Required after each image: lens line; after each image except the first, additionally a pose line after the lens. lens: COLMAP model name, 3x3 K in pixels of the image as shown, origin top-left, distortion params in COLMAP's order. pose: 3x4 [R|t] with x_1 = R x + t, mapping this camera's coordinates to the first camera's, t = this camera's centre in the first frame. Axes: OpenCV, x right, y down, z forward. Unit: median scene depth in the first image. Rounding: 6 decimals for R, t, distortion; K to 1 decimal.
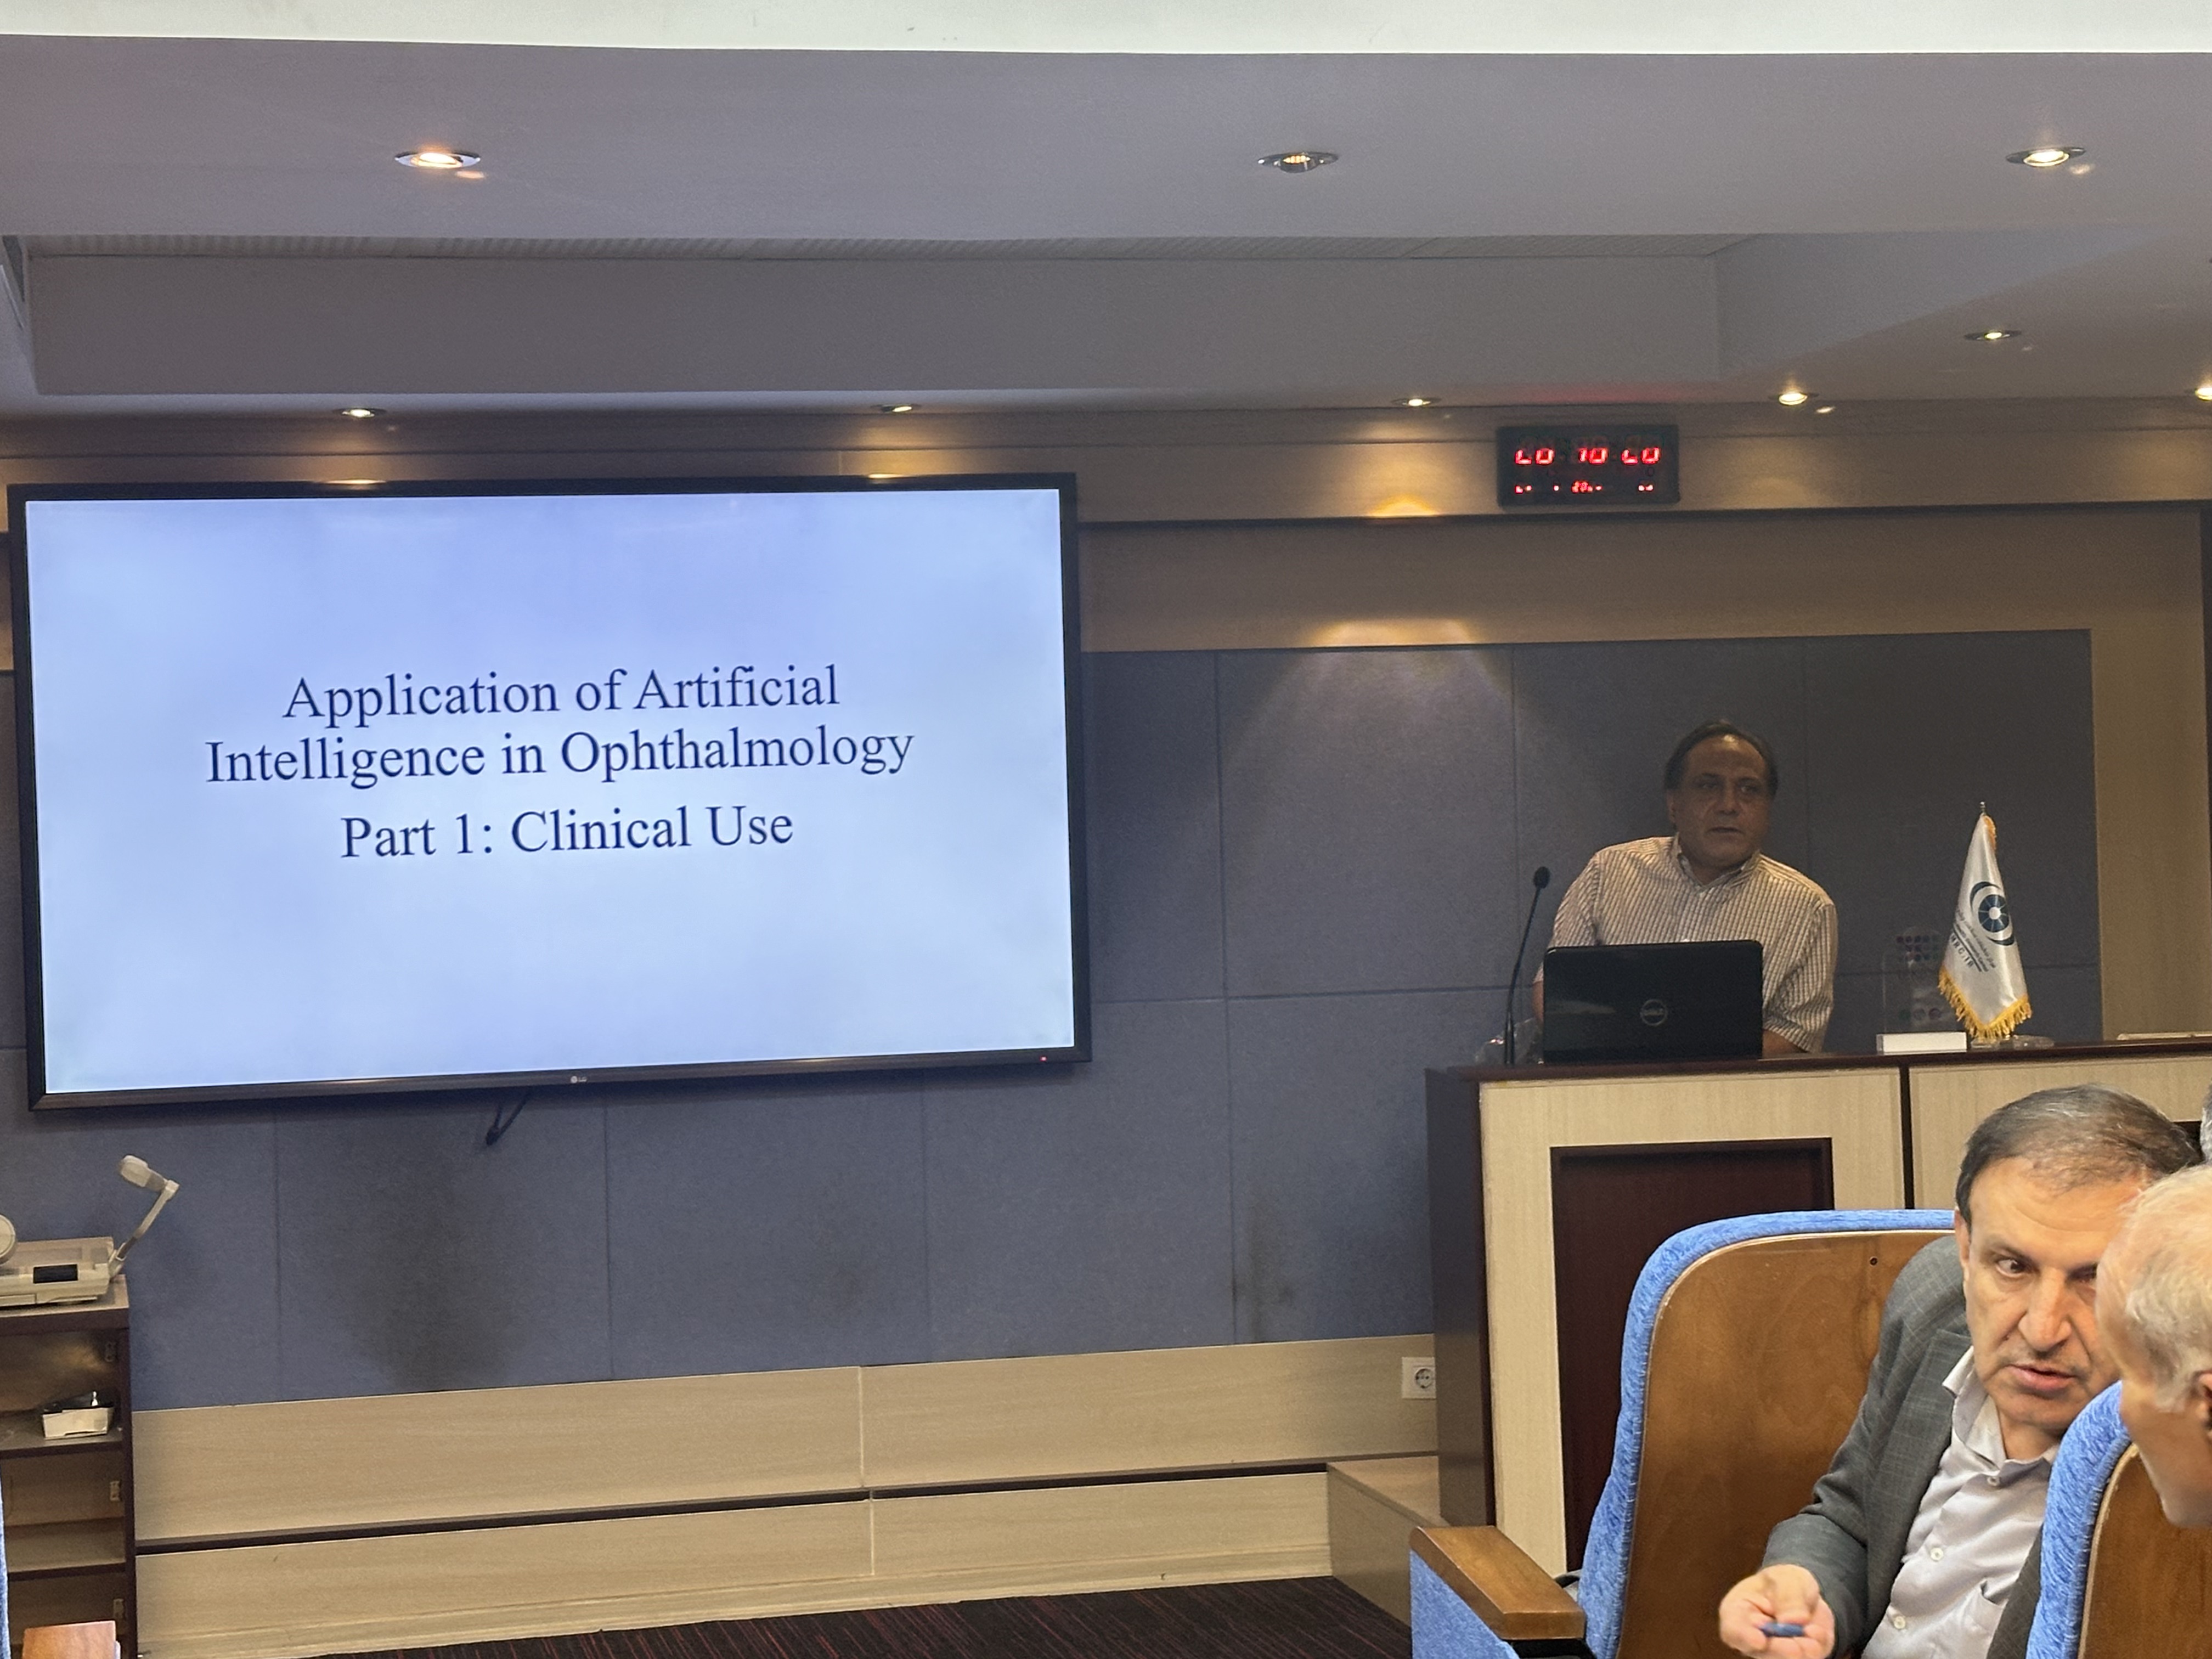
lens RADIAL K [[4112.4, 0, 1096.6], [0, 4112.4, 836.1], [0, 0, 1]] dist [0.166888, 0.000000]
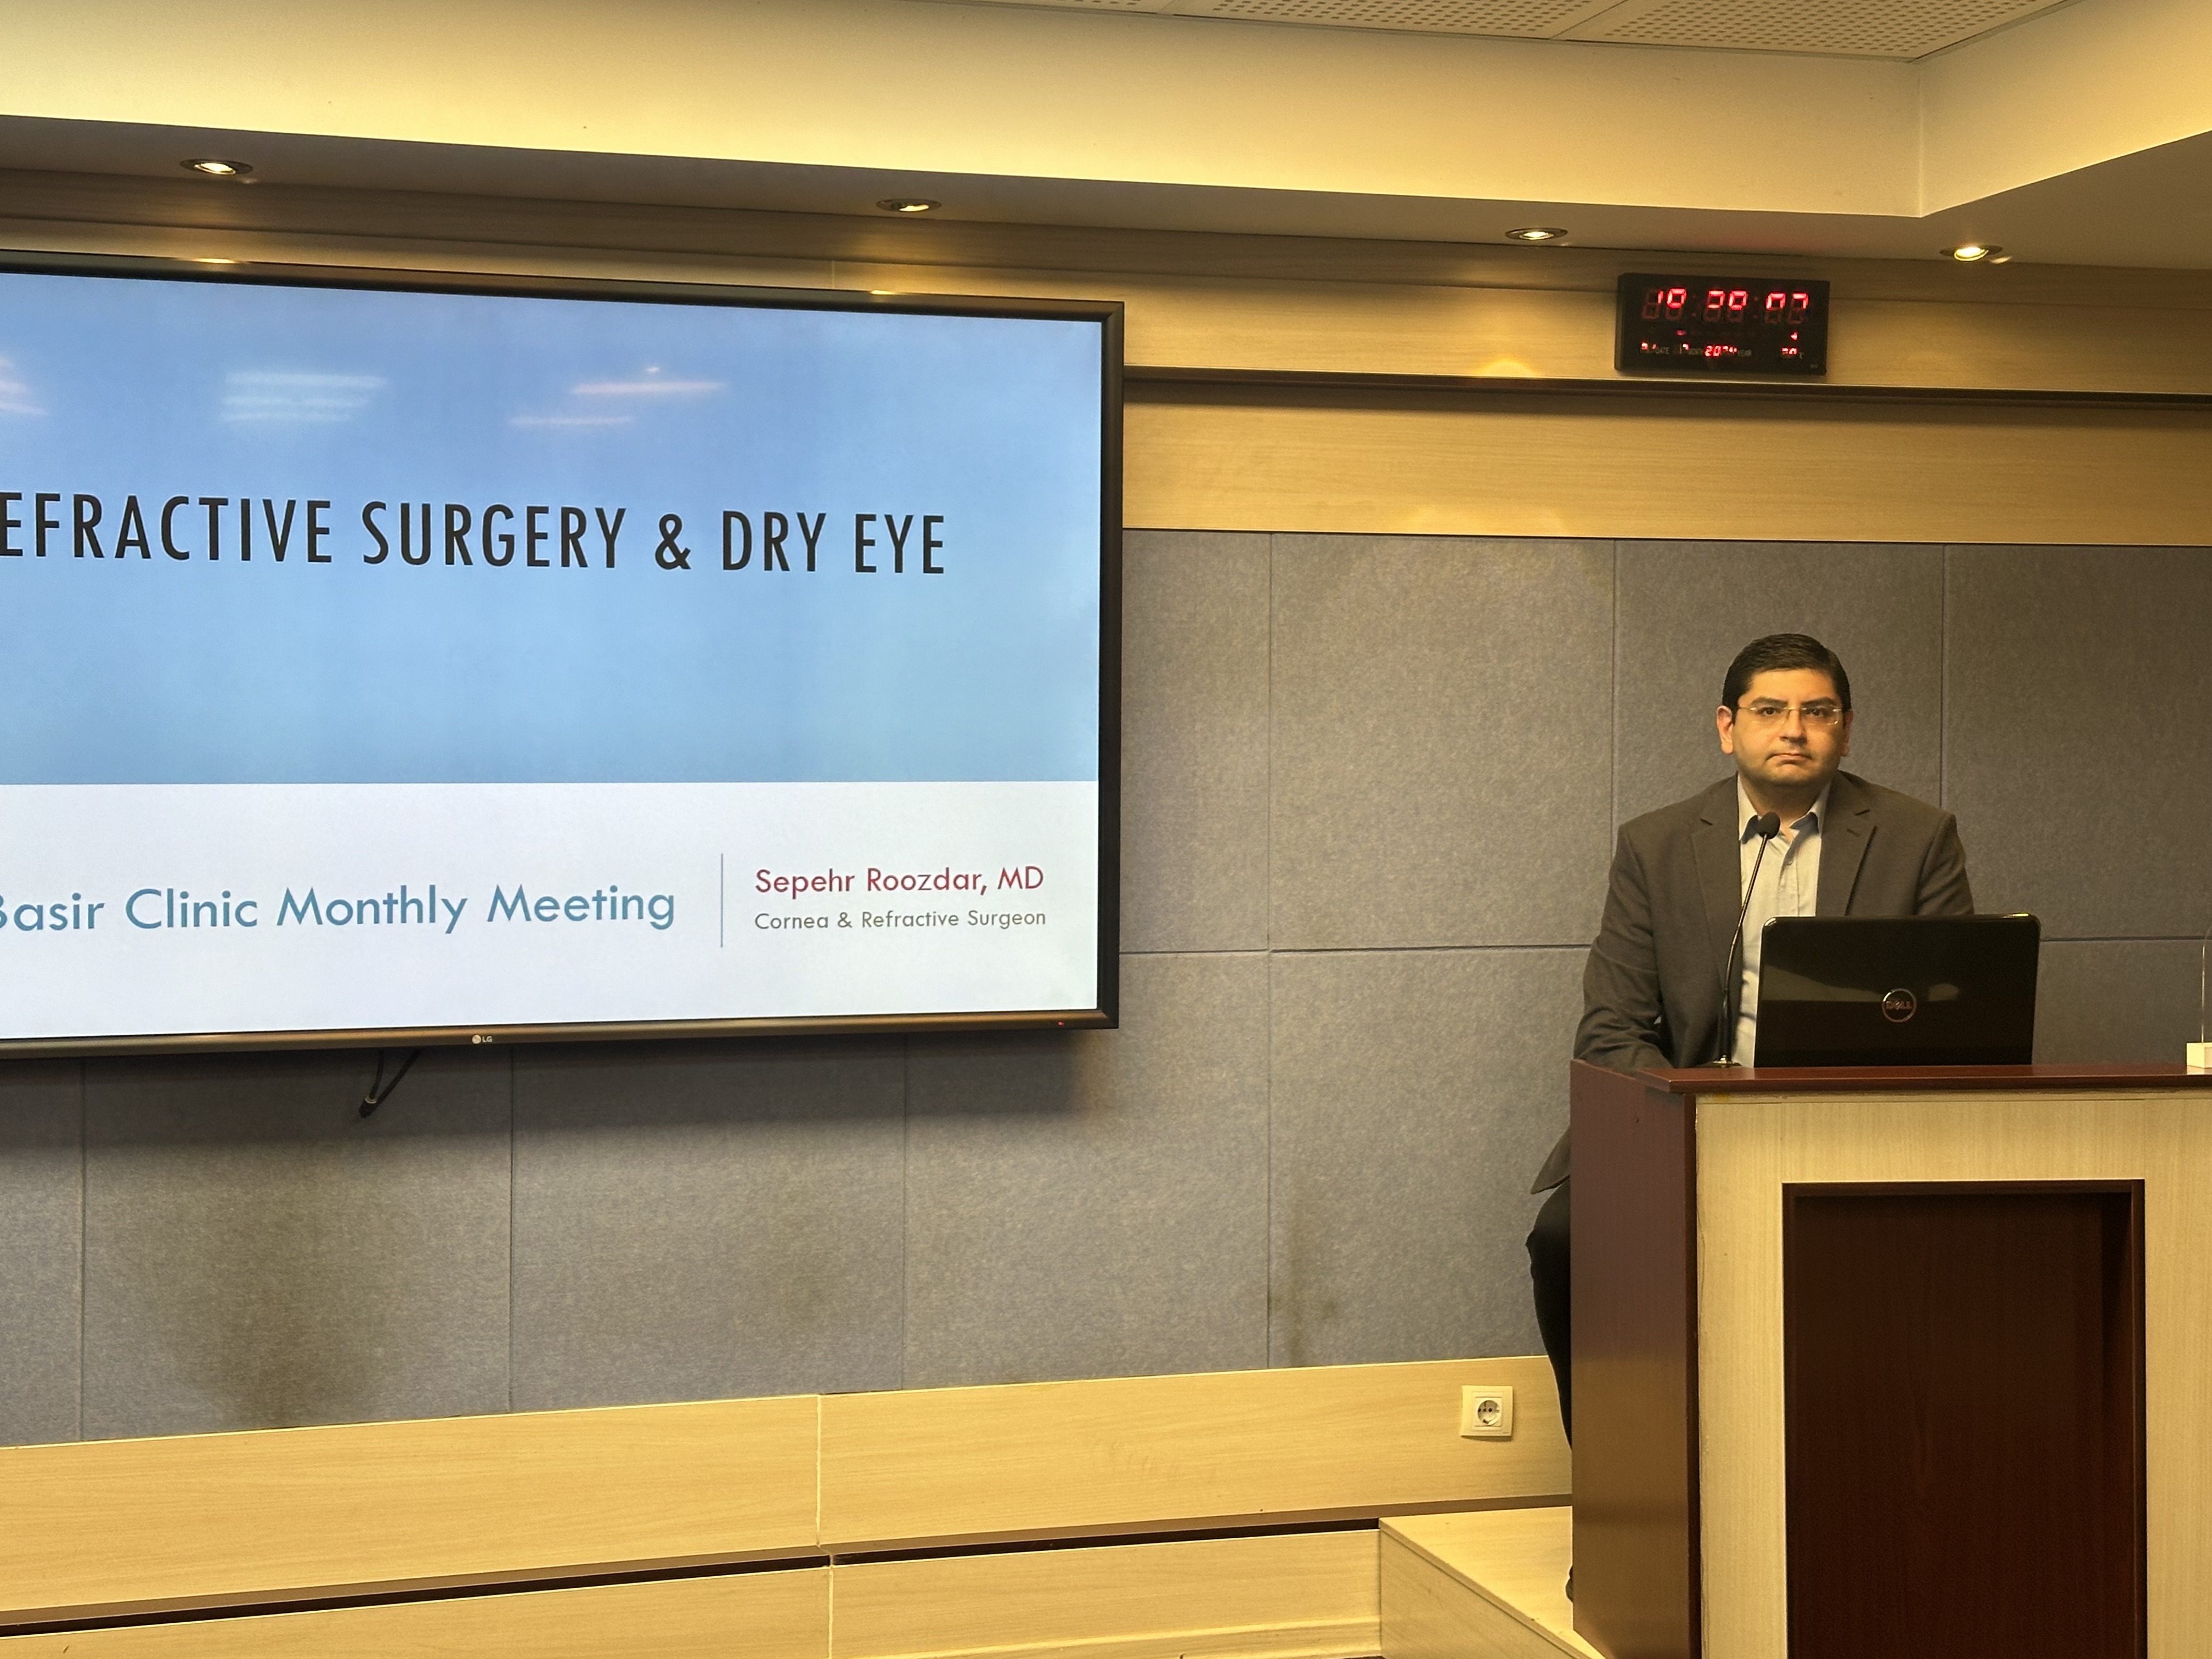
lens RADIAL K [[3205.9, 0, 1096.1], [0, 3205.9, 810.5], [0, 0, 1]] dist [0.127766, 0.000000]
pose [[0.996304, 0.031151, 0.080047, -0.057343], [-0.032881, 0.999251, 0.020382, -0.001146], [-0.079352, -0.022938, 0.996583, 0.365426]]
